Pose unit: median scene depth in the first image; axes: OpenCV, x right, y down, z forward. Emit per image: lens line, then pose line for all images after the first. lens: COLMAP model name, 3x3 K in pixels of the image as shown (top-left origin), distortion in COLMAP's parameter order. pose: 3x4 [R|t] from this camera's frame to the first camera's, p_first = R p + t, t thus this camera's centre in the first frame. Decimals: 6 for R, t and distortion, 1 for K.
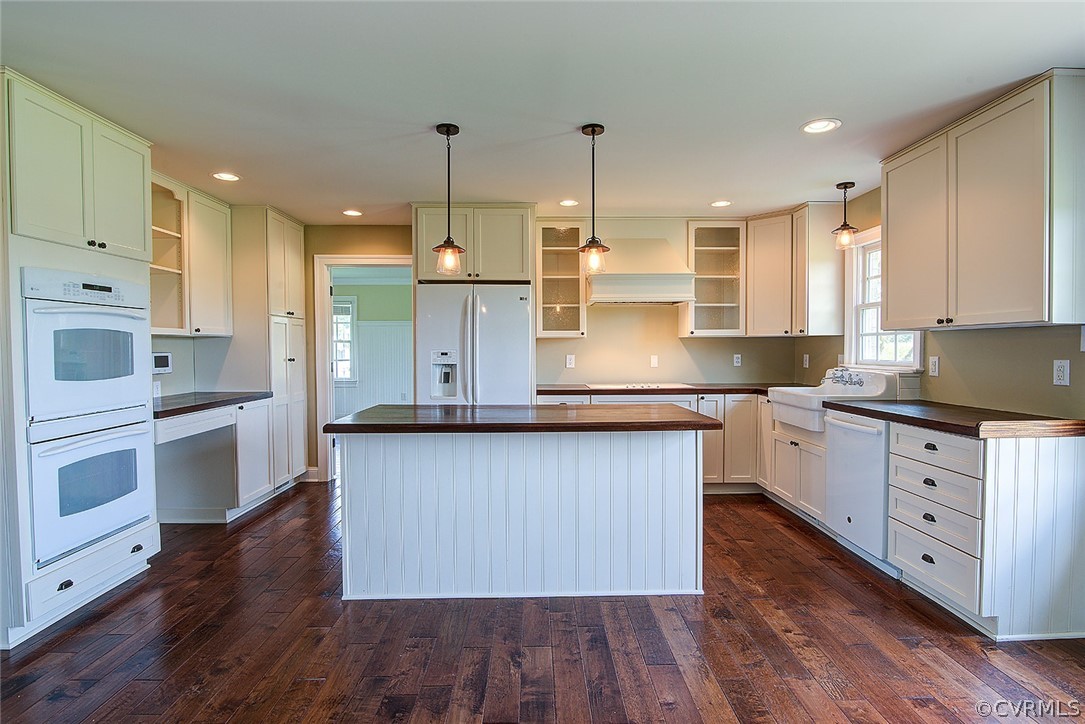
lens RADIAL K [[543.8, 0, 548.7], [0, 543.8, 360.1], [0, 0, 1]] dist [-0.015858, -0.001060]
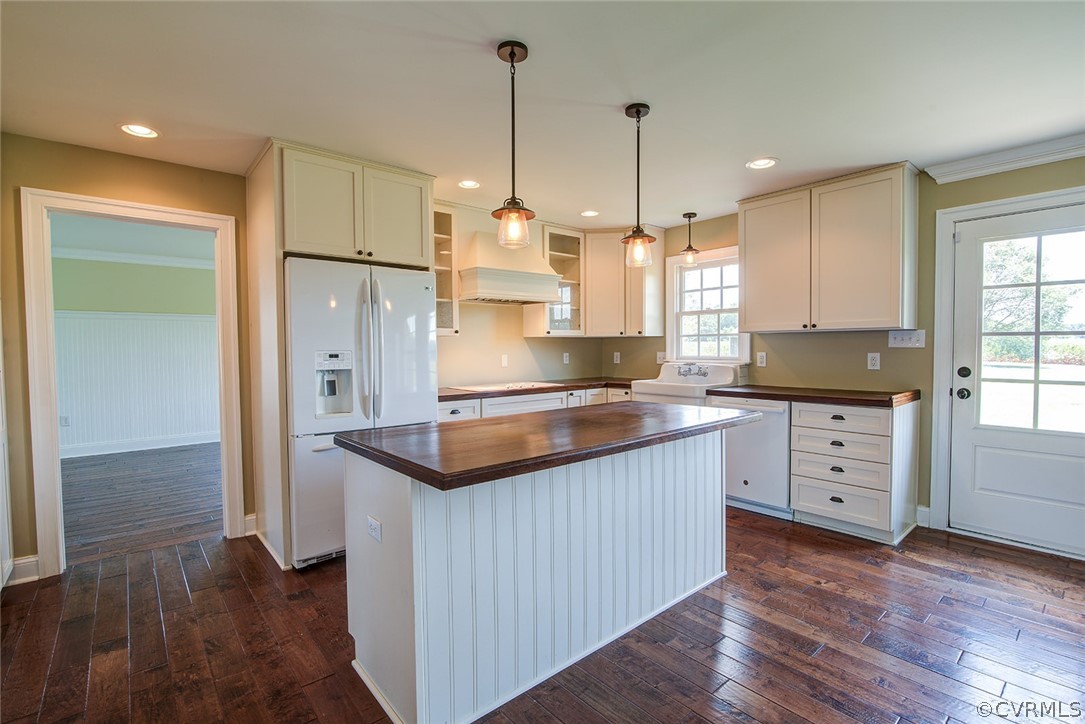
lens RADIAL K [[495.6, 0, 544.5], [0, 495.6, 361.1], [0, 0, 1]] dist [-0.020791, 0.001474]
pose [[0.775723, -0.020695, 0.630735, -0.390311], [0.019809, 0.999768, 0.008441, -0.004219], [-0.630763, 0.005946, 0.775953, 0.301470]]
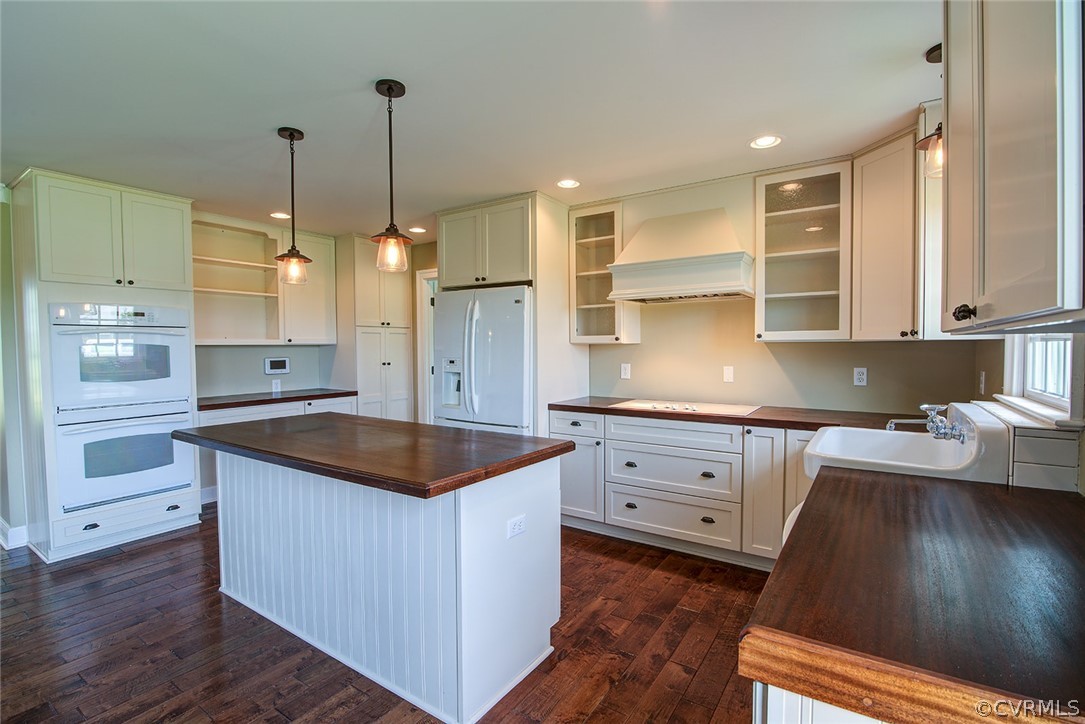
lens RADIAL K [[495.6, 0, 548.2], [0, 495.6, 362.7], [0, 0, 1]] dist [-0.020791, 0.001474]
pose [[0.820091, 0.018861, -0.571922, 0.459959], [-0.011857, 0.999802, 0.015970, -0.026100], [0.572110, -0.006315, 0.820152, 0.364104]]
